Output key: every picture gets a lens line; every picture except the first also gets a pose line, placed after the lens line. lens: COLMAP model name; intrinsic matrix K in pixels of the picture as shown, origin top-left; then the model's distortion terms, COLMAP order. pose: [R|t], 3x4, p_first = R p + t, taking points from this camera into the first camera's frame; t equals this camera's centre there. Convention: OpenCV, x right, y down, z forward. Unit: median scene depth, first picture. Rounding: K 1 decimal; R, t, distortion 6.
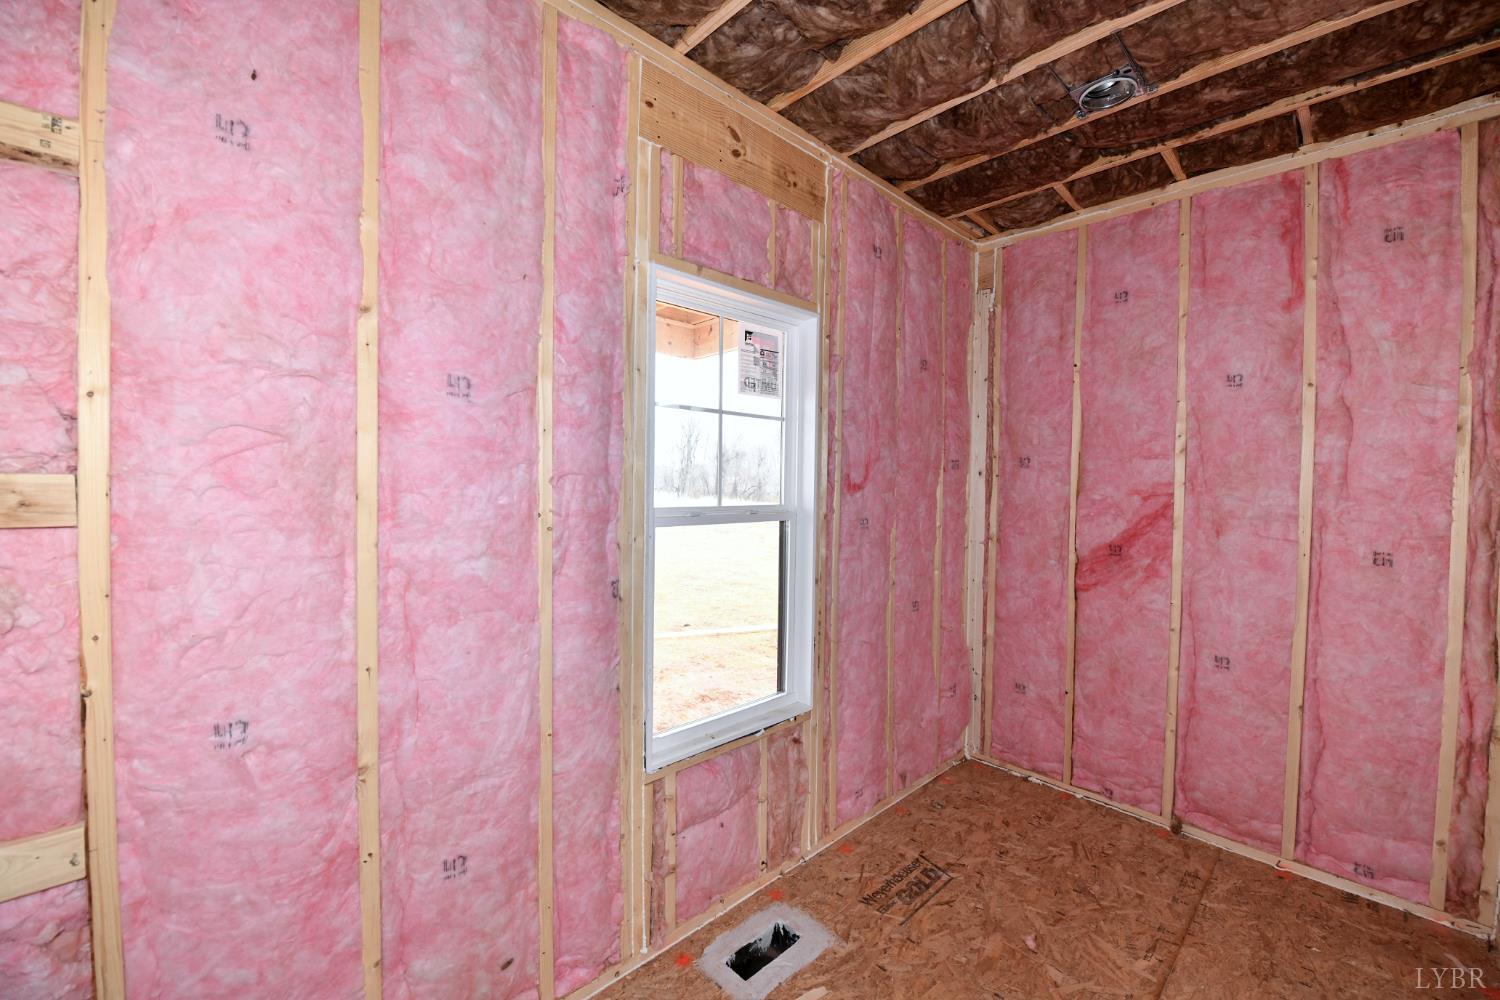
lens RADIAL K [[597.1, 0, 757.6], [0, 597.1, 493.6], [0, 0, 1]] dist [-0.014596, -0.002712]
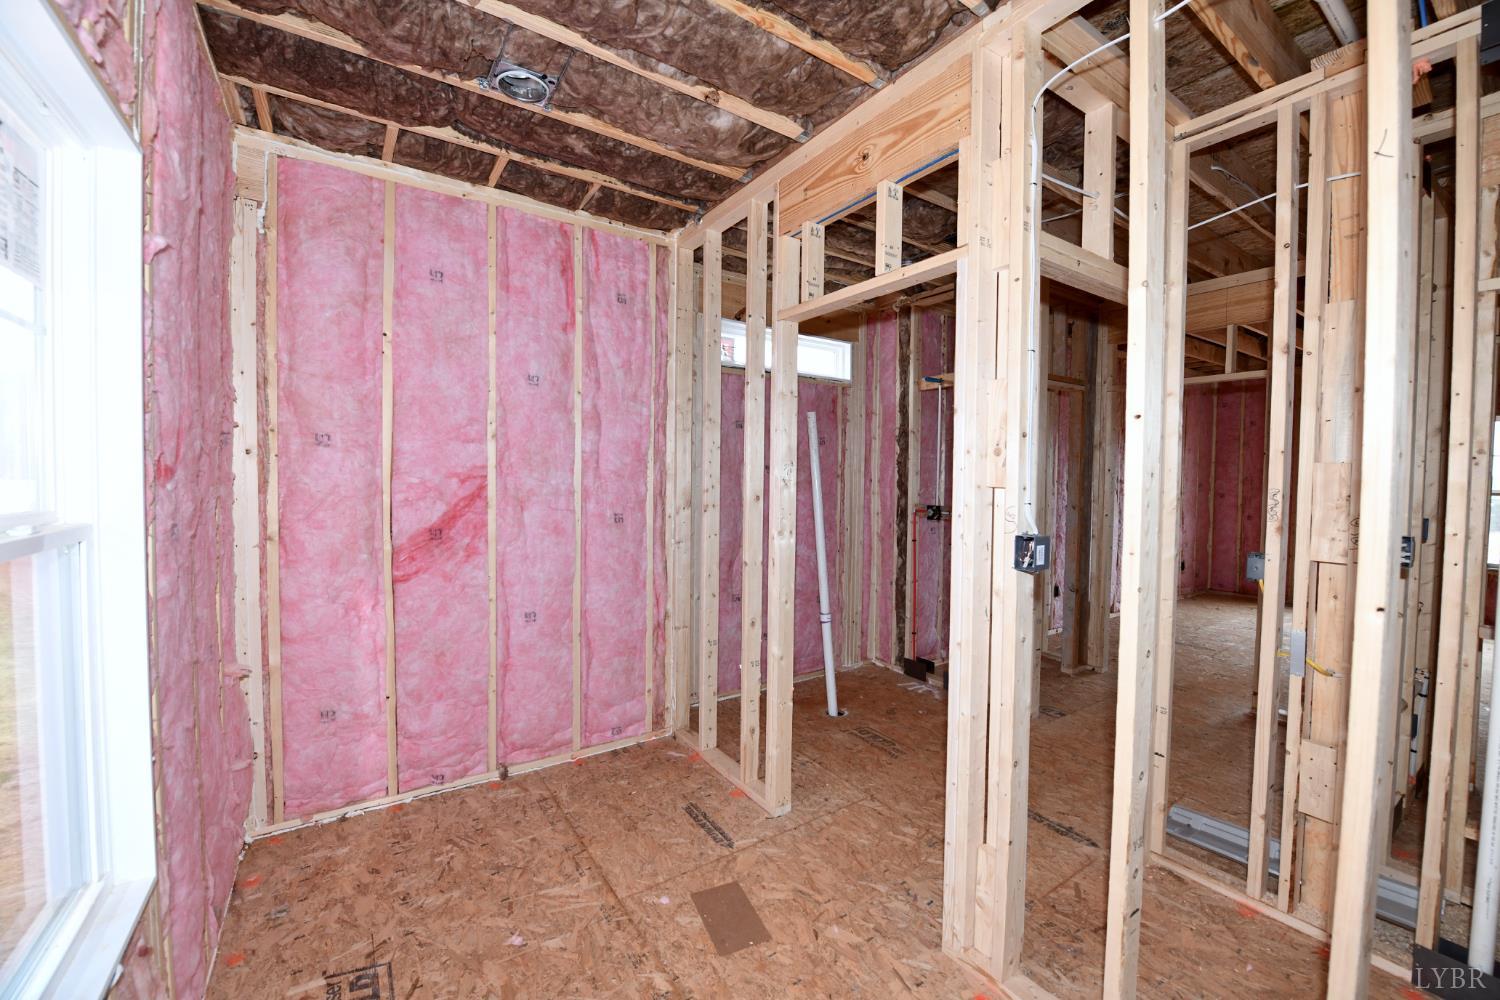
lens RADIAL K [[597.1, 0, 757.6], [0, 597.1, 493.6], [0, 0, 1]] dist [-0.014596, -0.002712]
pose [[0.167985, -0.043388, 0.984834, -0.300496], [0.011525, 0.999049, 0.042048, -0.007399], [-0.985722, 0.004287, 0.168325, 0.336516]]
